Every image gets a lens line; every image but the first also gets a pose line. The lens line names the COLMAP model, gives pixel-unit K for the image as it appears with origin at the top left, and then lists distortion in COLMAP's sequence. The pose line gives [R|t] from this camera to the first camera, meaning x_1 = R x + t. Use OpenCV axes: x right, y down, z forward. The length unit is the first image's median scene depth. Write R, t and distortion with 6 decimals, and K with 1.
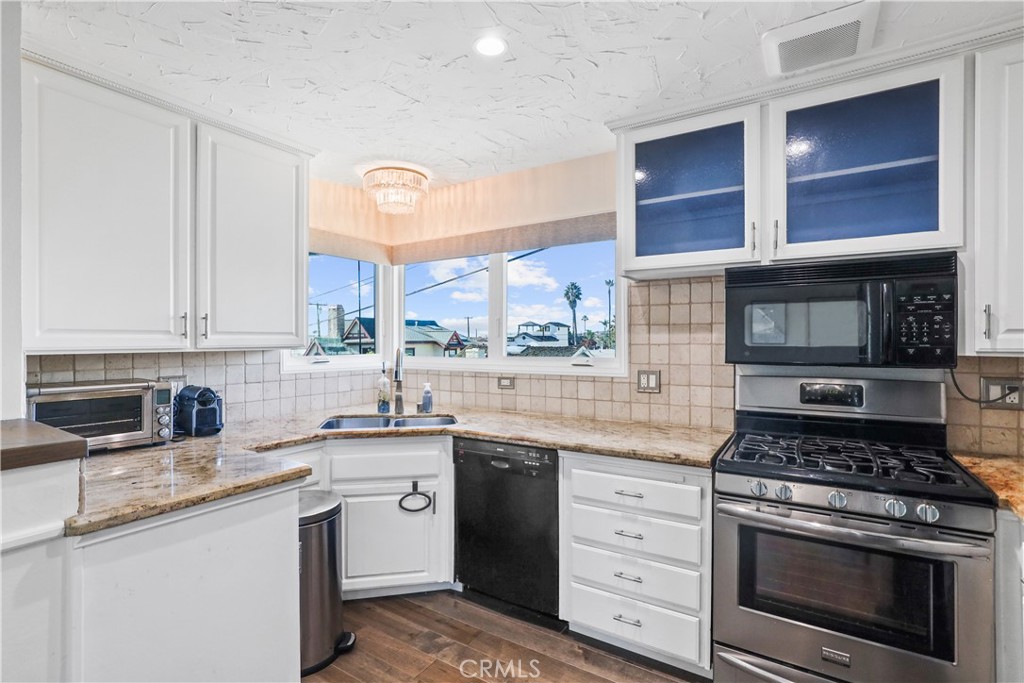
lens RADIAL K [[480.0, 0, 512.0], [0, 480.0, 341.5], [0, 0, 1]] dist [-0.024157, 0.001023]
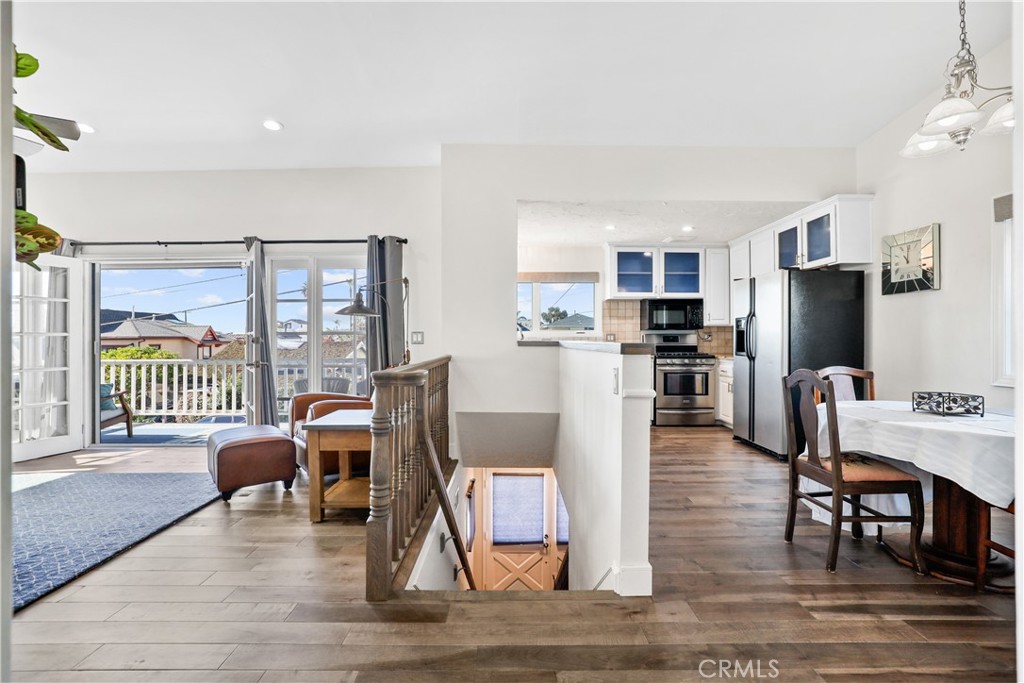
lens RADIAL K [[465.8, 0, 510.7], [0, 465.8, 338.6], [0, 0, 1]] dist [-0.052976, 0.025208]
pose [[0.844141, 0.000816, 0.536121, -1.689331], [0.001308, 0.999993, -0.003581, 0.103557], [-0.536120, 0.003725, 0.844134, -0.945698]]
